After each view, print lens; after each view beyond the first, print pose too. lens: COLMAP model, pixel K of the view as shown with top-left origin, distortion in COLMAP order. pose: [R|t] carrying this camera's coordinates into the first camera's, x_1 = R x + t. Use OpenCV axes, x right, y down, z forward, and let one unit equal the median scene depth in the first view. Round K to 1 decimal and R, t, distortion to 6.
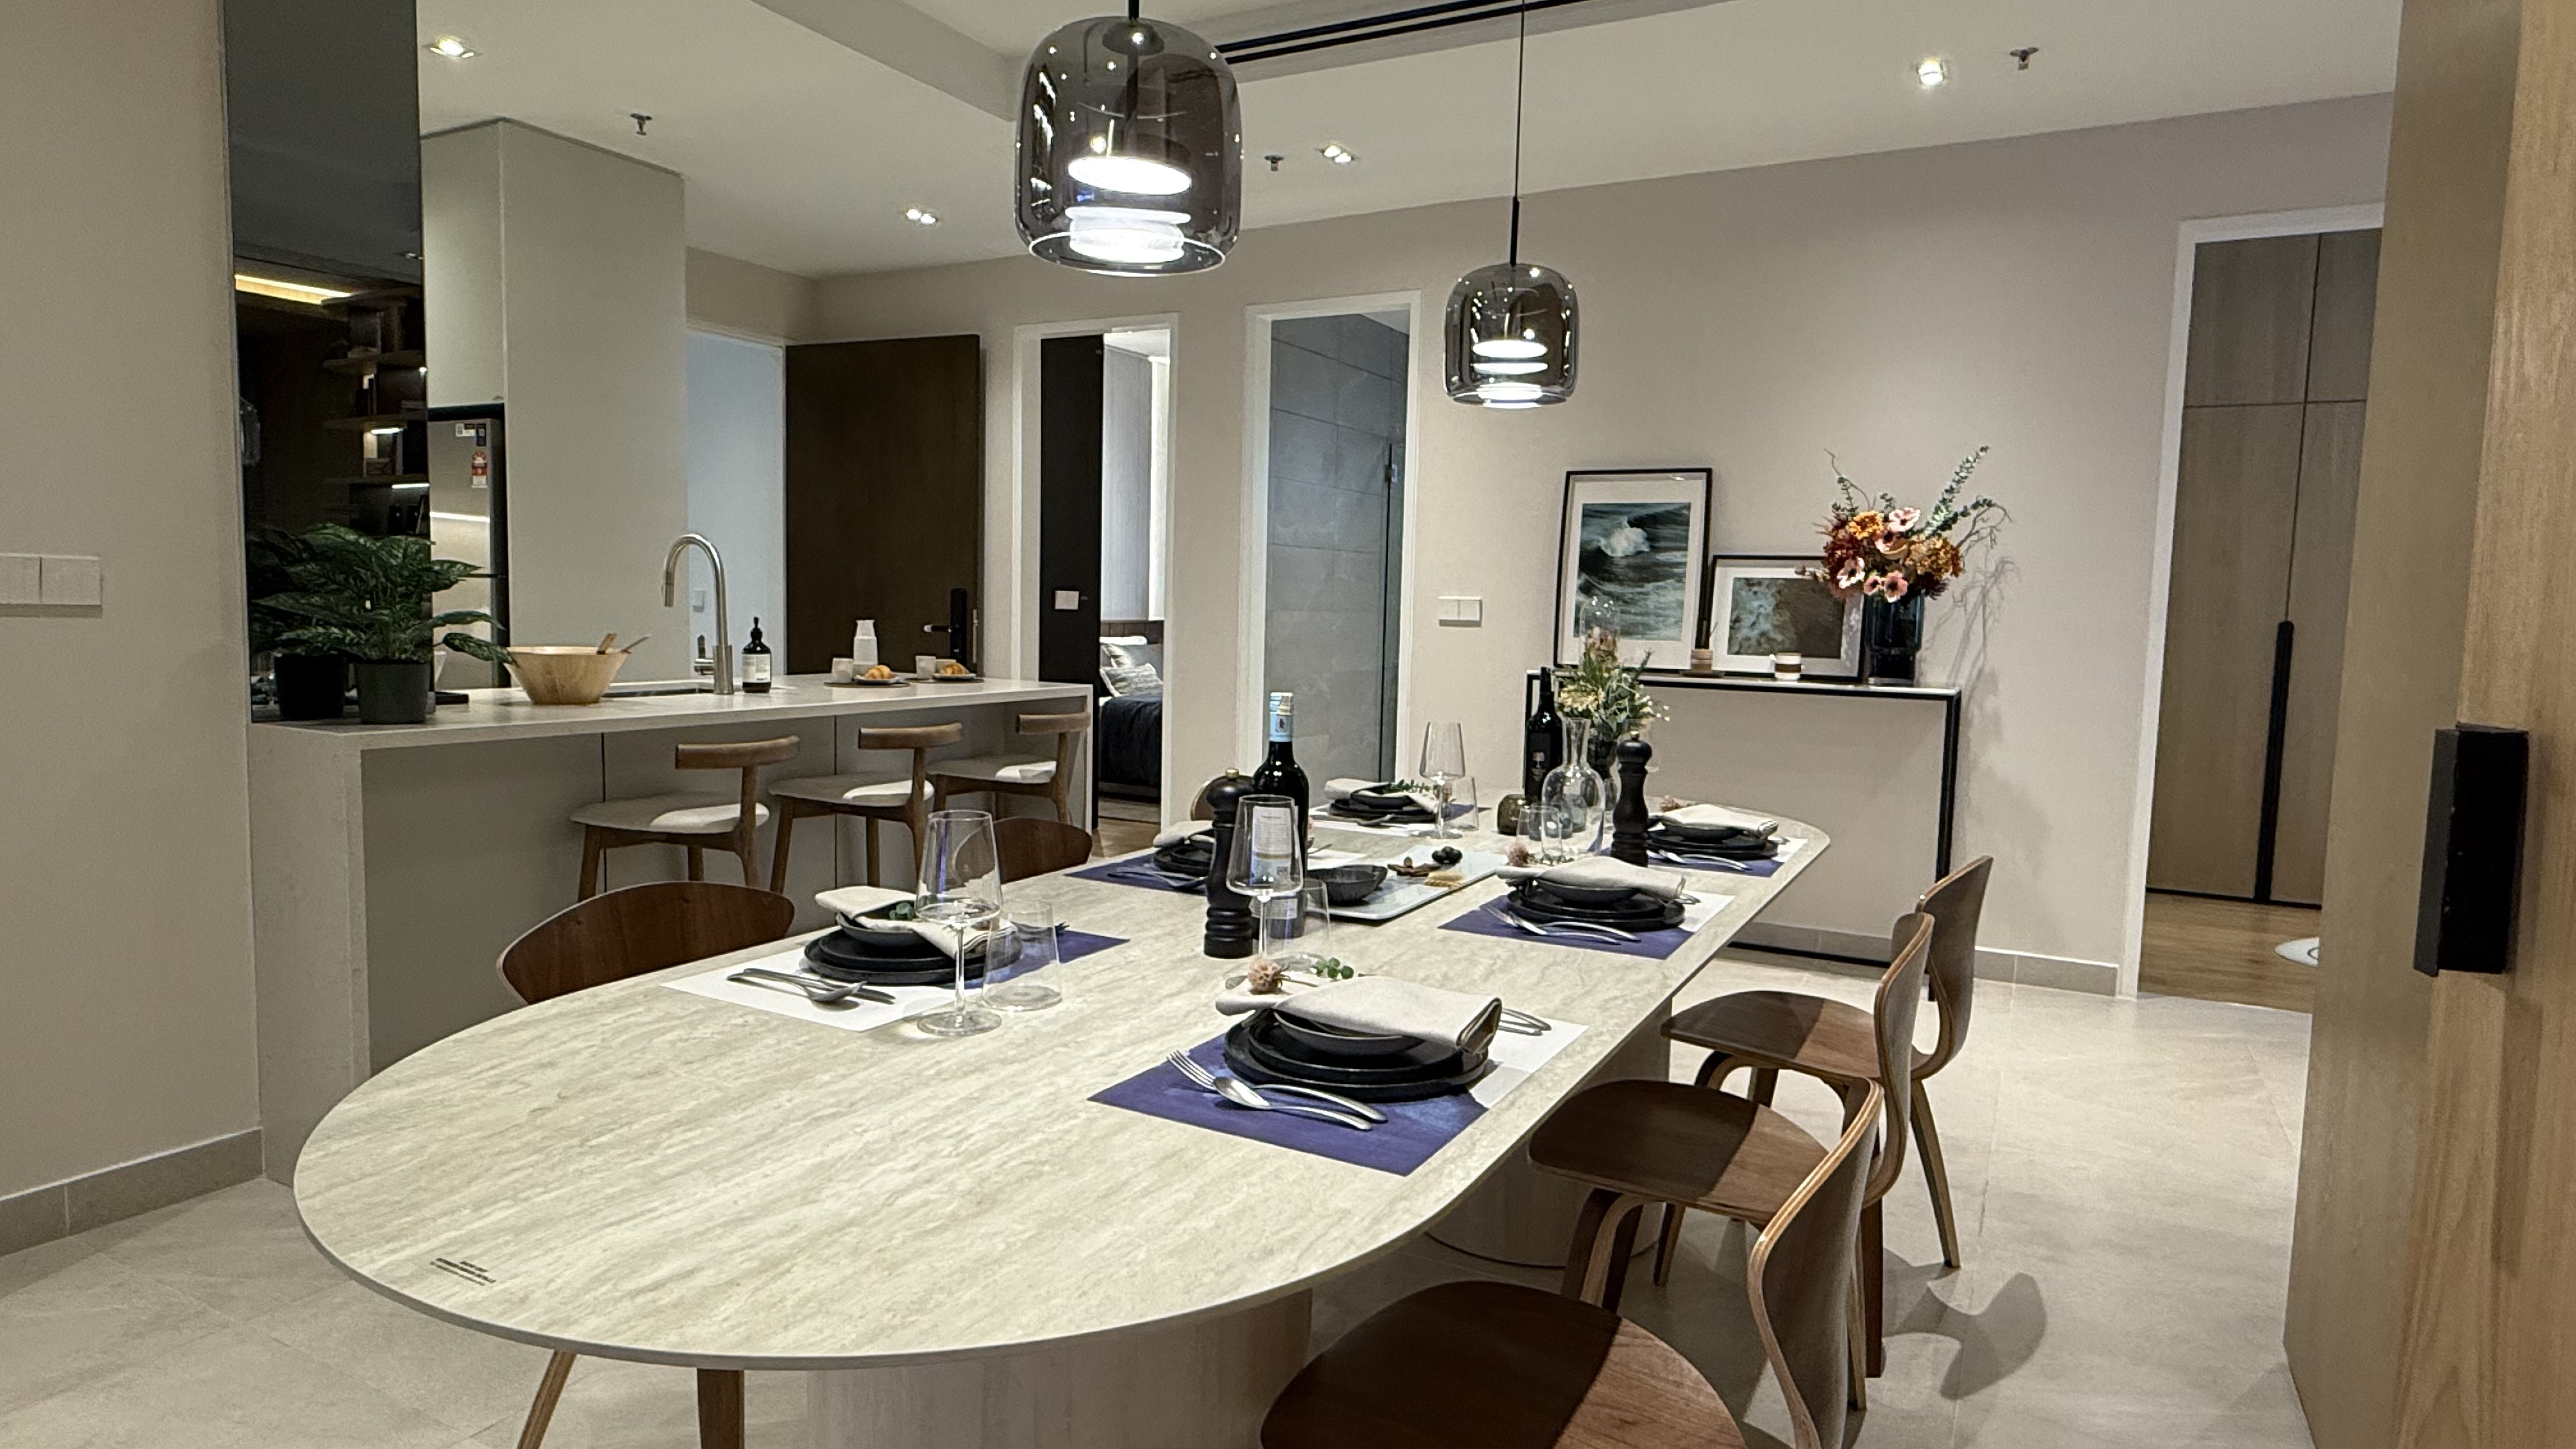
lens RADIAL K [[1426.3, 0, 1287.9], [0, 1426.3, 720.0], [0, 0, 1]] dist [0.003281, -0.001937]
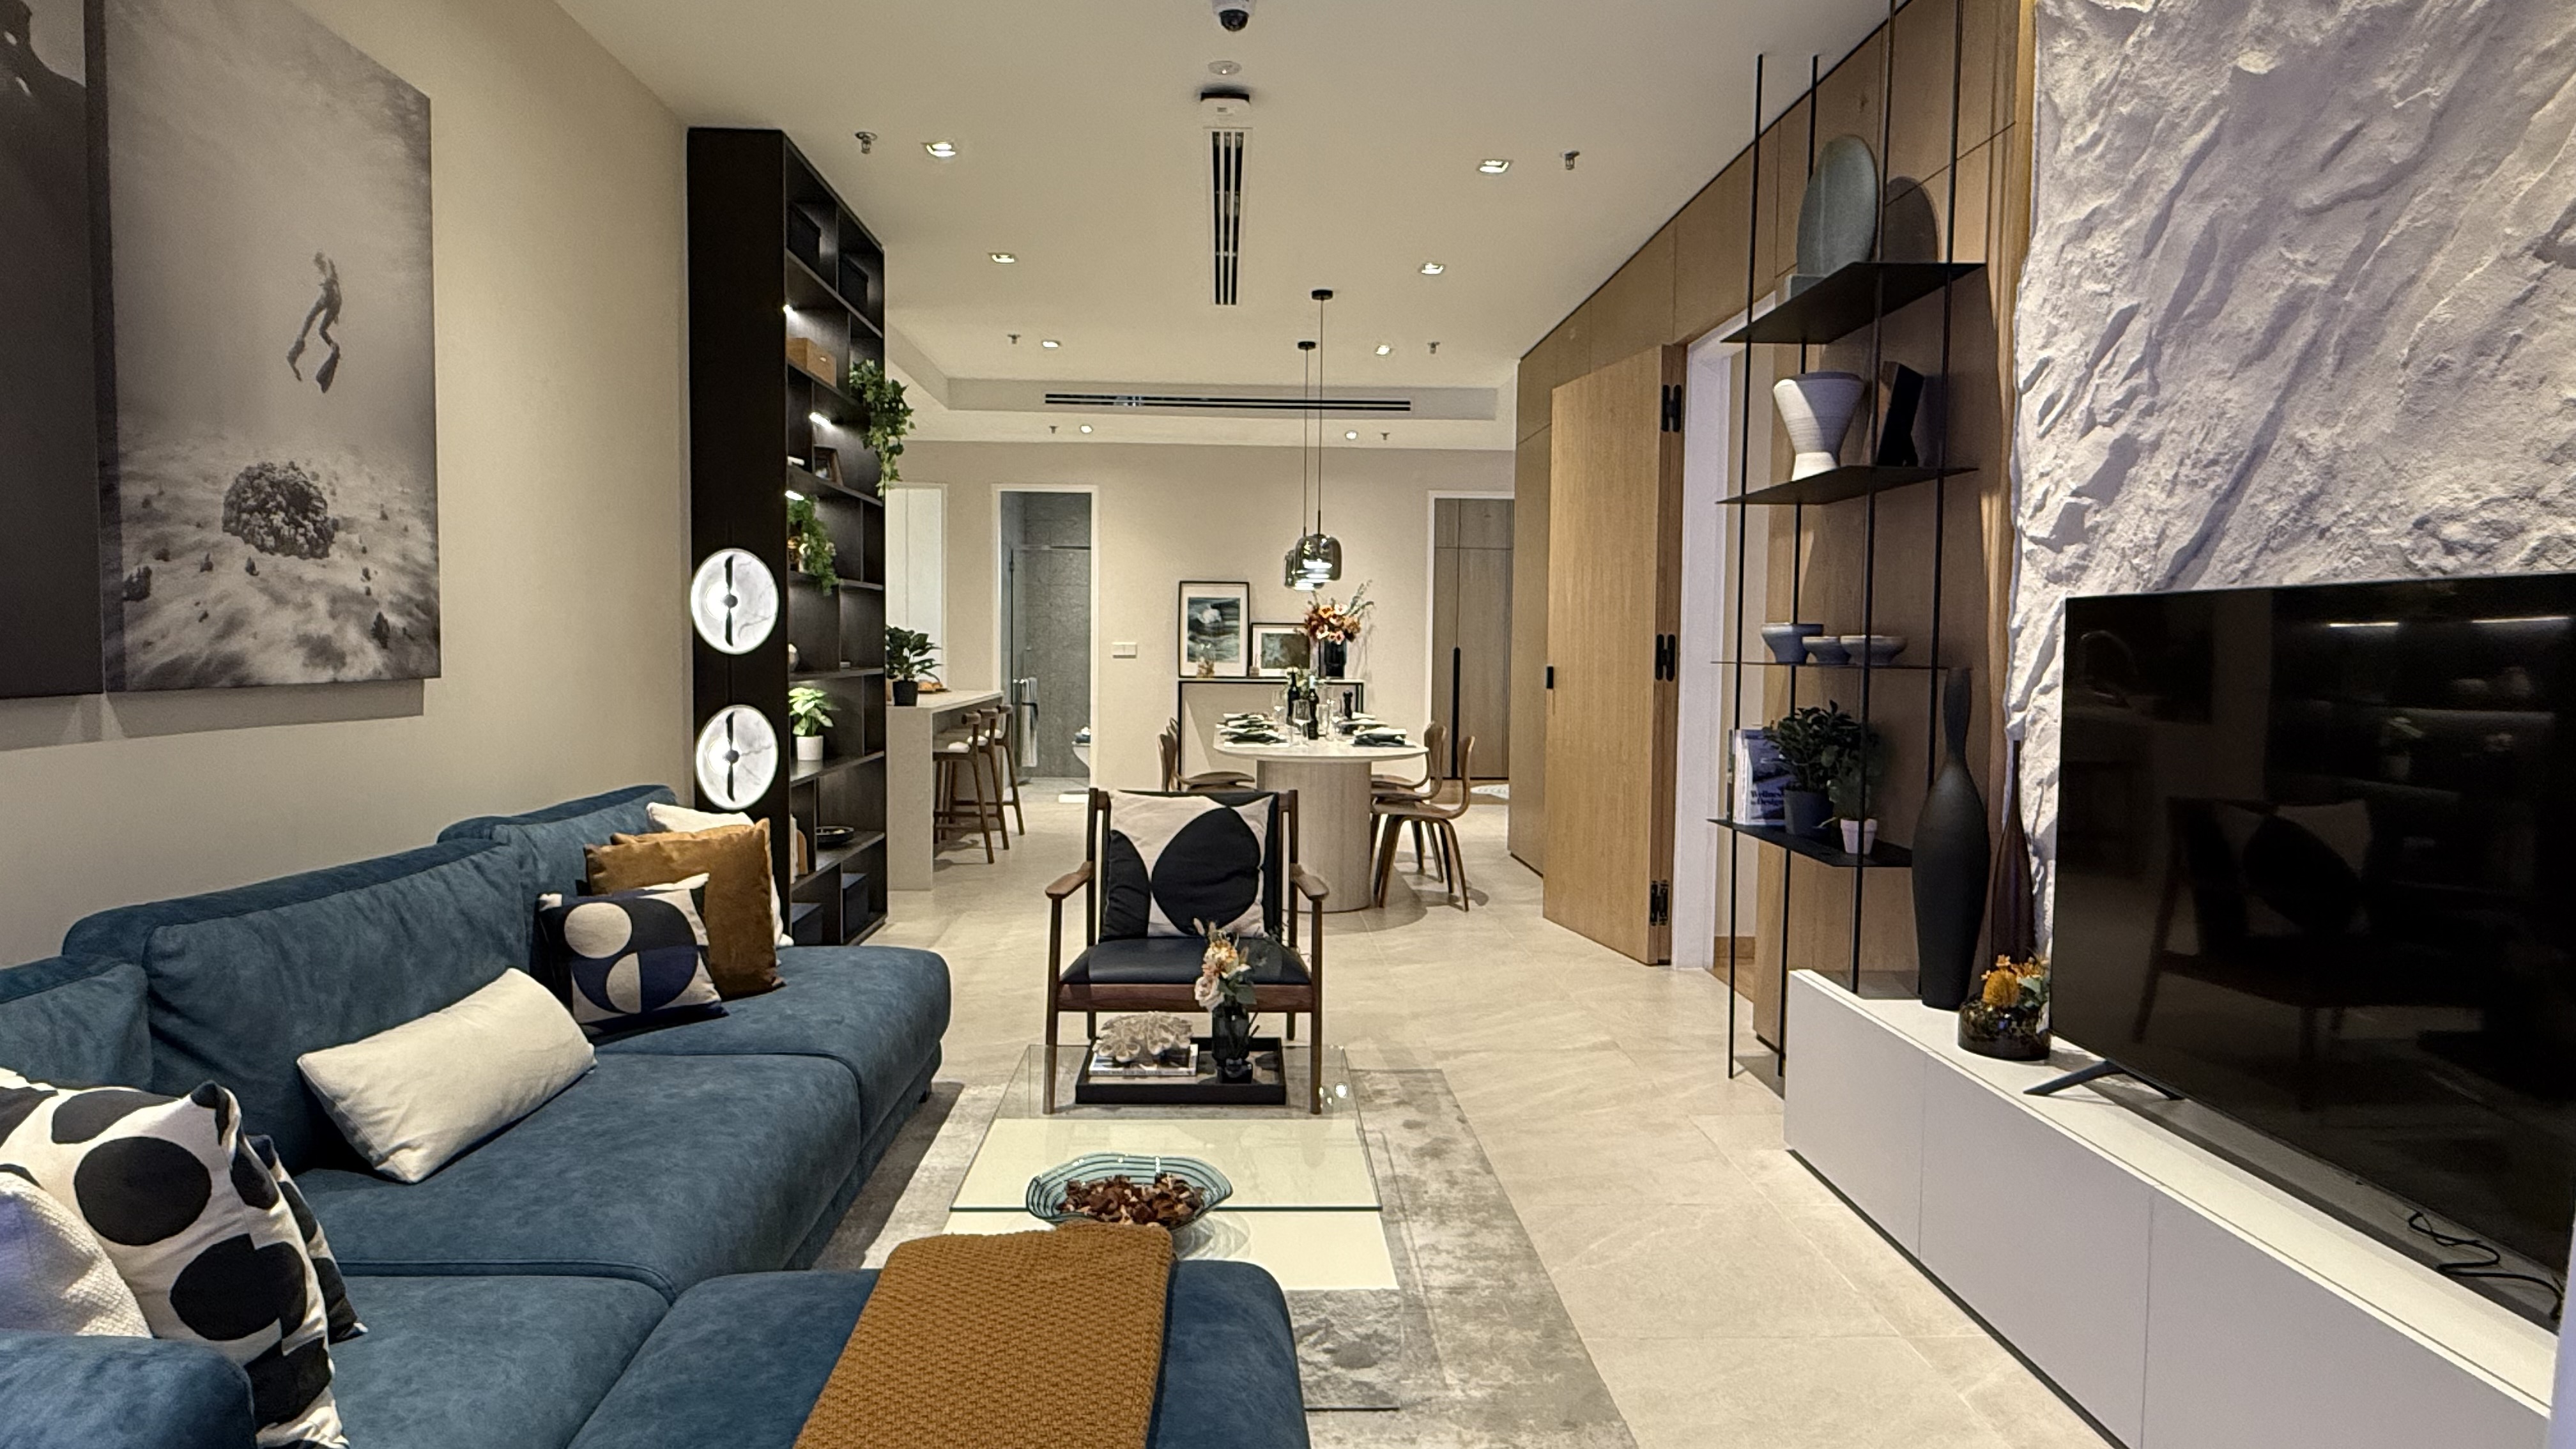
lens RADIAL K [[1426.3, 0, 1287.8], [0, 1426.3, 720.7], [0, 0, 1]] dist [0.003281, -0.001937]
pose [[0.854861, -0.047085, 0.516716, -0.769617], [0.055409, 0.998464, -0.000685, 0.036040], [-0.515890, 0.029217, 0.856156, -0.856790]]
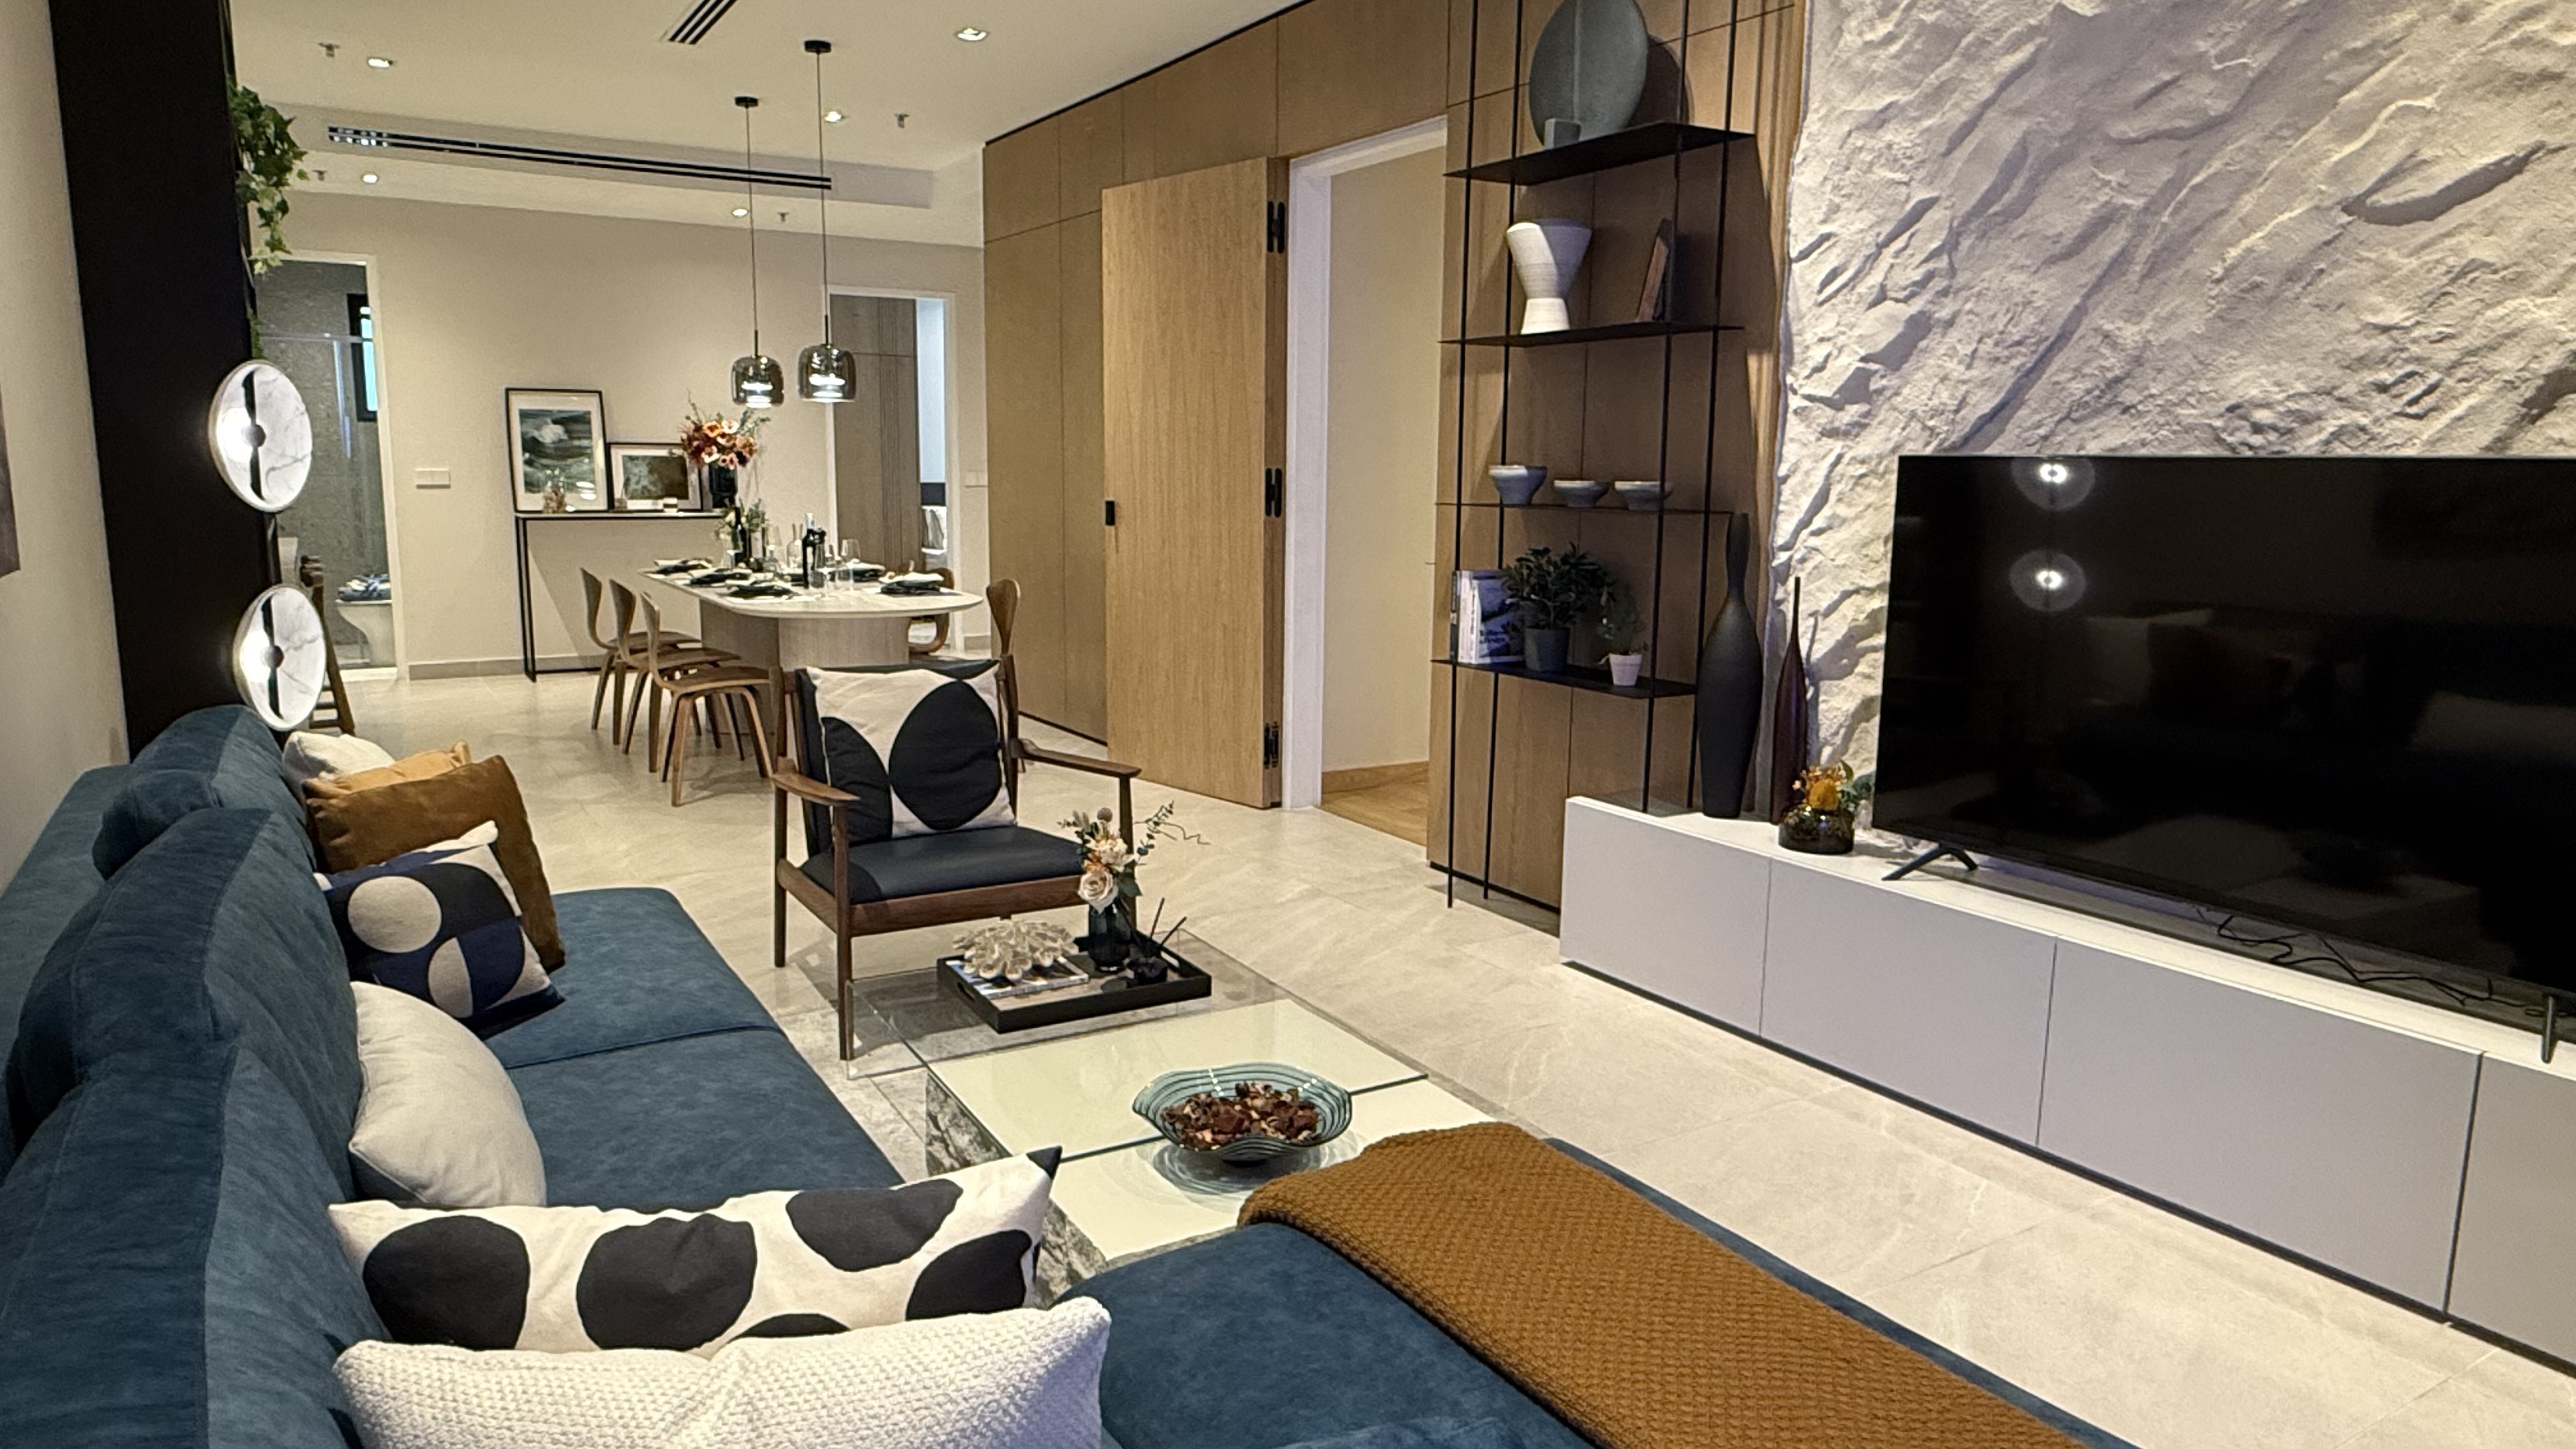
lens RADIAL K [[1583.8, 0, 1280.9], [0, 1583.8, 721.5], [0, 0, 1]] dist [-0.003736, 0.003369]
pose [[0.497934, -0.163306, 0.851700, -0.979252], [0.074663, 0.986536, 0.145509, -0.000514], [-0.863995, -0.008864, 0.503422, -0.663379]]
